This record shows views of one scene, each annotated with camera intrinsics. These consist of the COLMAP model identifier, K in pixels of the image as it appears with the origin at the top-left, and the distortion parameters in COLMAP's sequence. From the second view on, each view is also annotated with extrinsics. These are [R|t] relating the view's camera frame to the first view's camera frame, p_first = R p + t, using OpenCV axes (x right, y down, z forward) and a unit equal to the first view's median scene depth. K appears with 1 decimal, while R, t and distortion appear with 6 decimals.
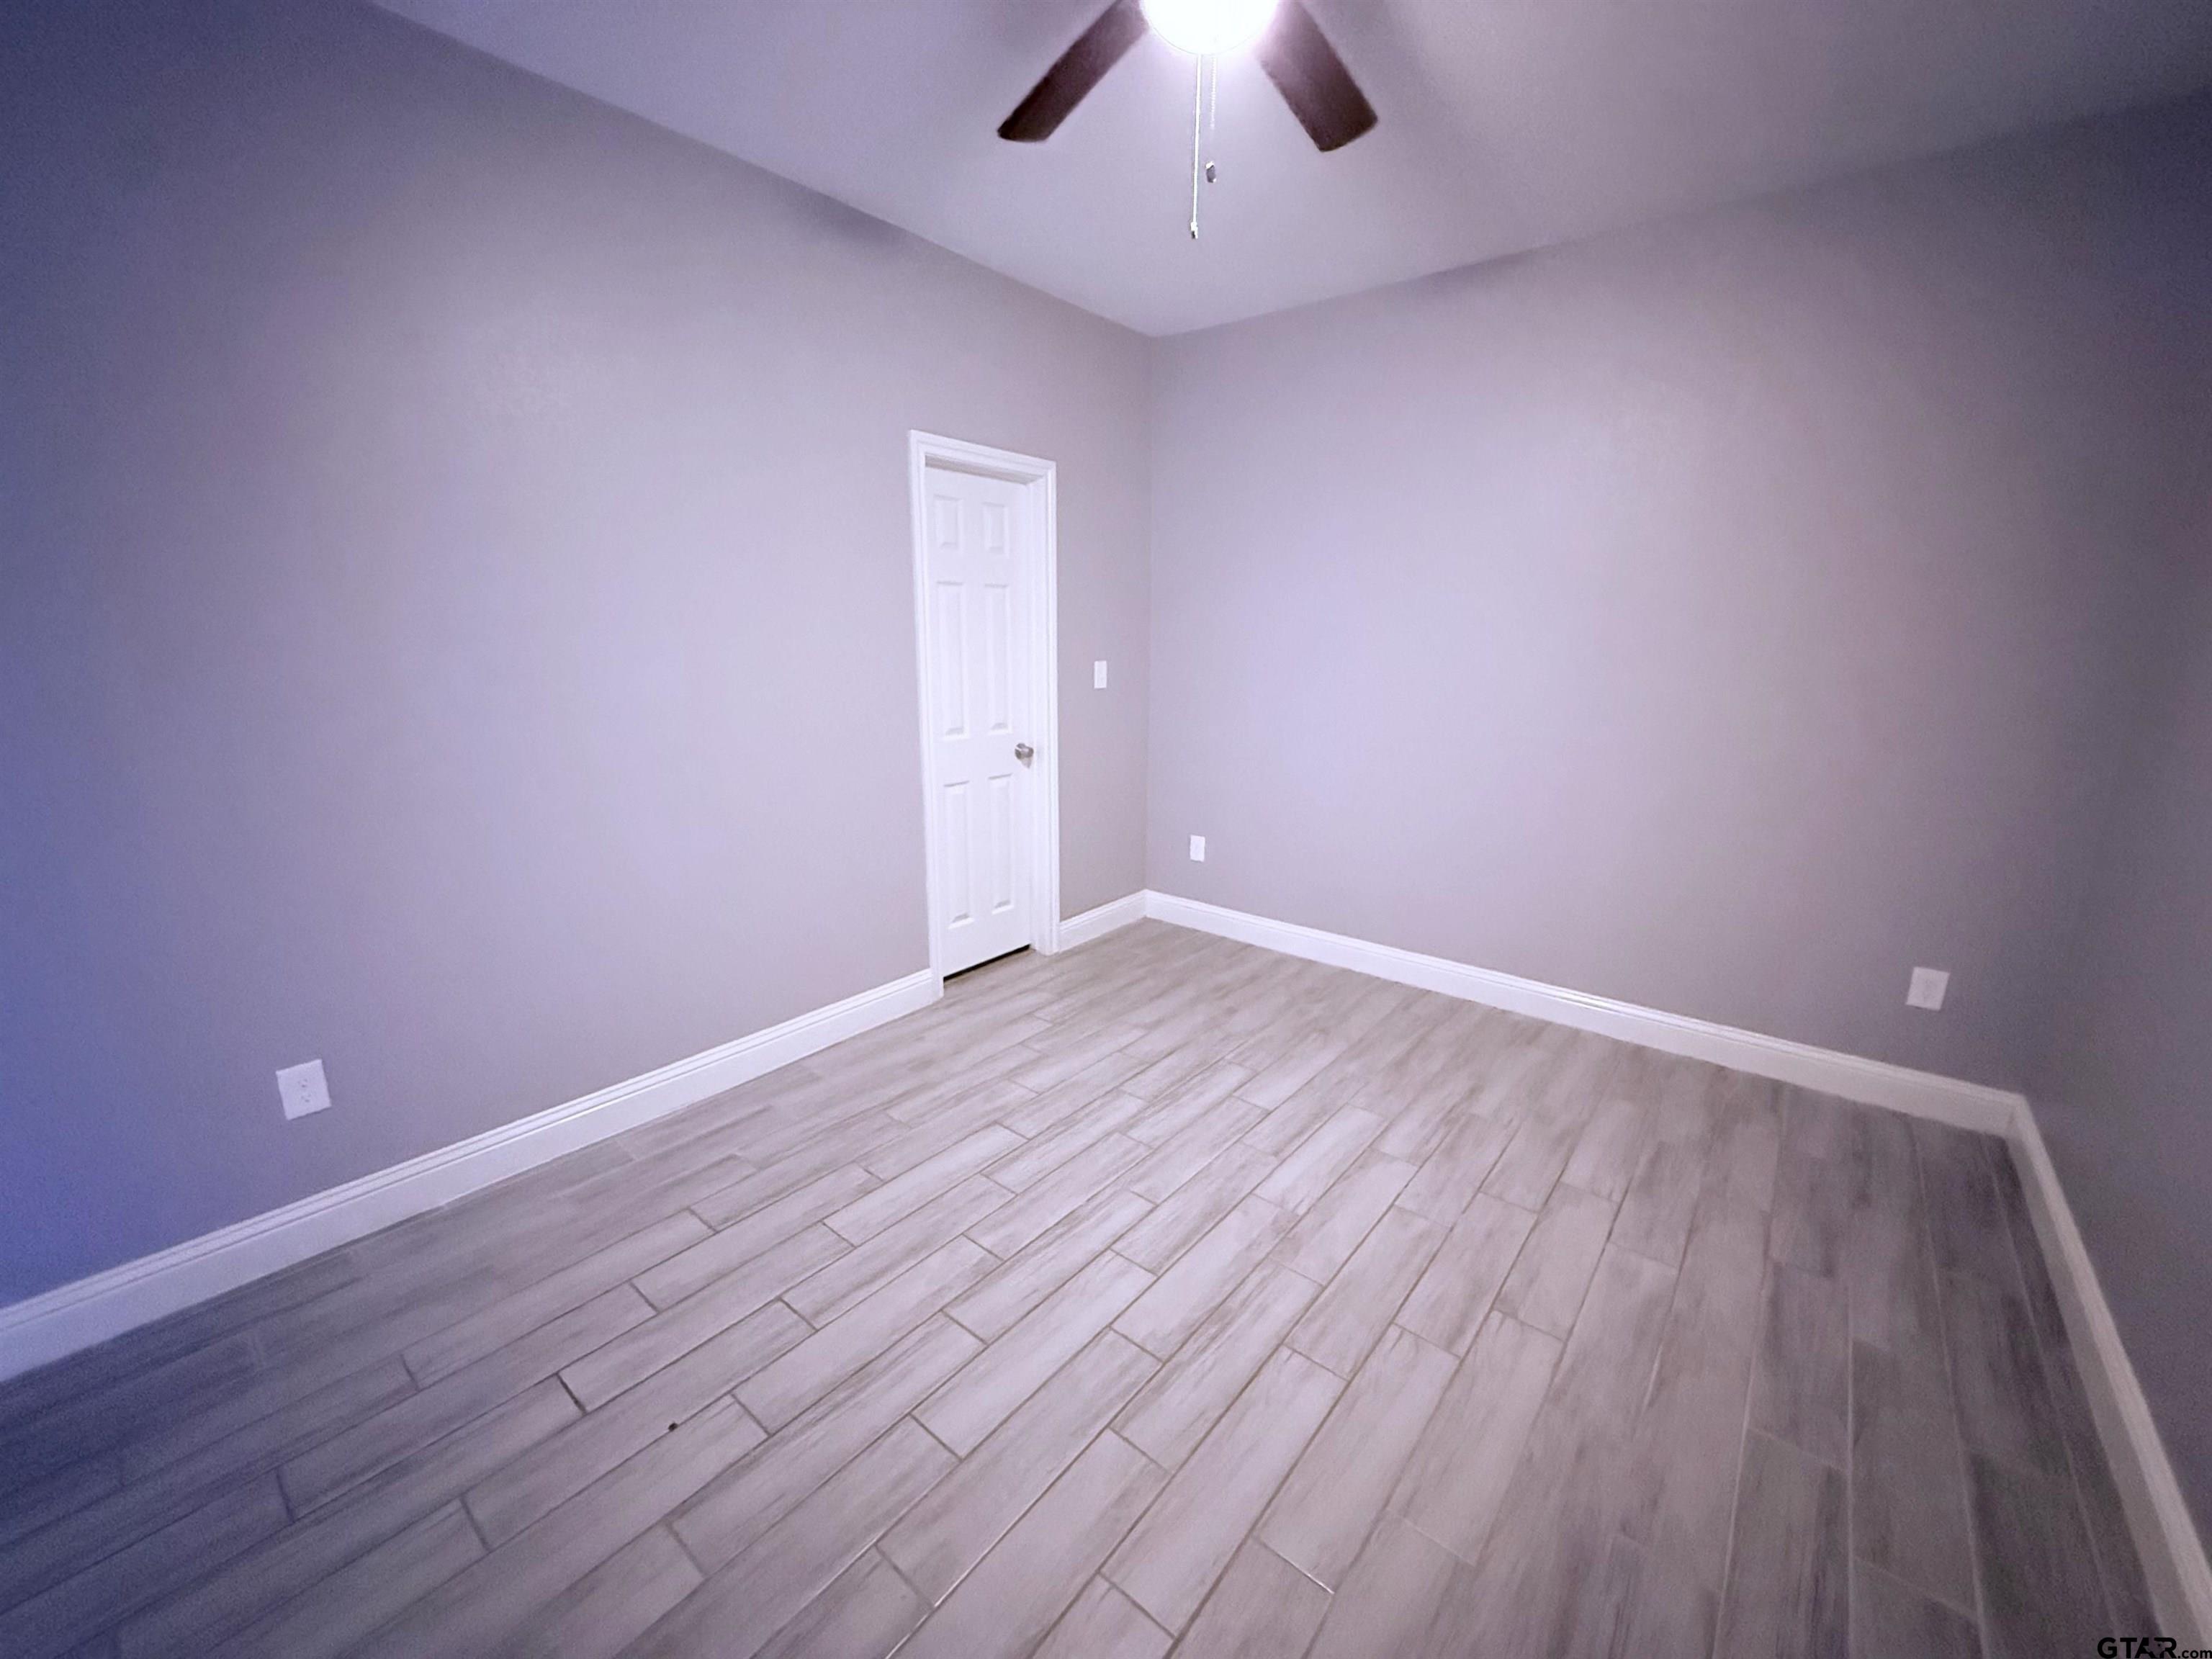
lens RADIAL K [[882.4, 0, 1127.3], [0, 882.4, 812.9], [0, 0, 1]] dist [-0.000003, 0.000471]
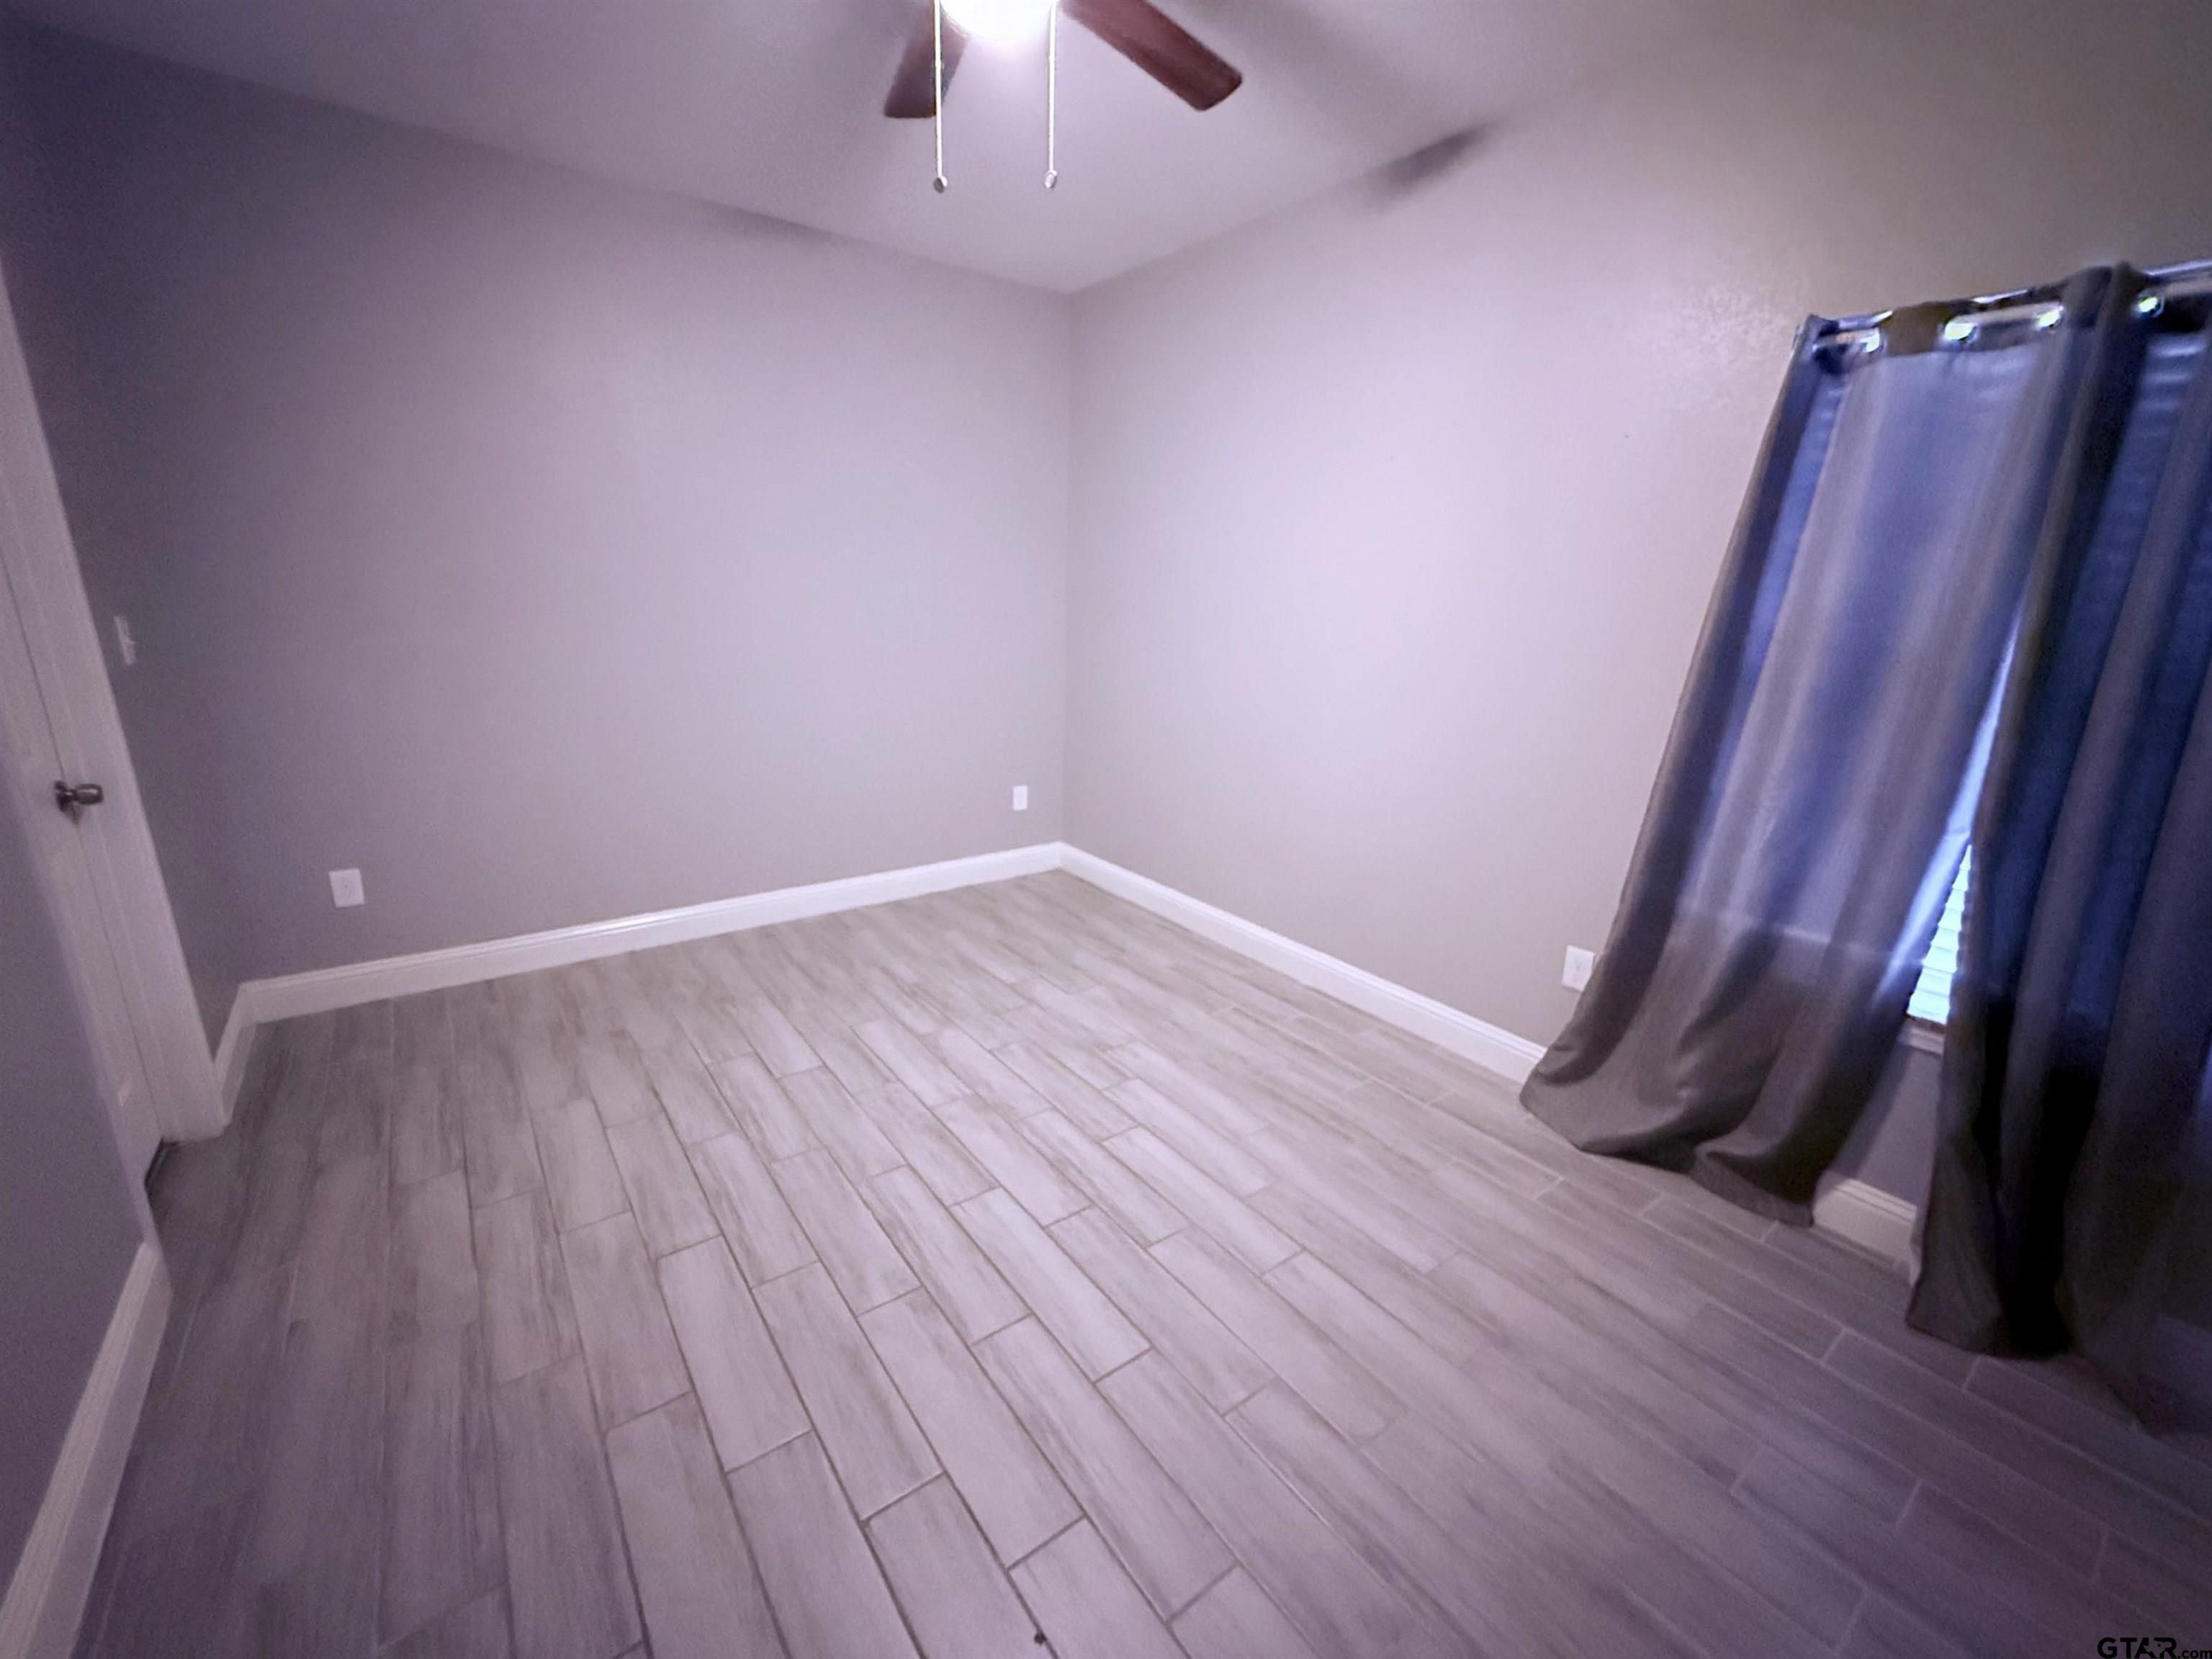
lens RADIAL K [[882.4, 0, 1098.0], [0, 882.4, 825.1], [0, 0, 1]] dist [-0.000003, 0.000471]
pose [[0.258969, -0.256281, 0.931265, -0.671748], [0.172704, 0.960906, 0.216411, -0.091577], [-0.950320, 0.104789, 0.293106, 0.424121]]
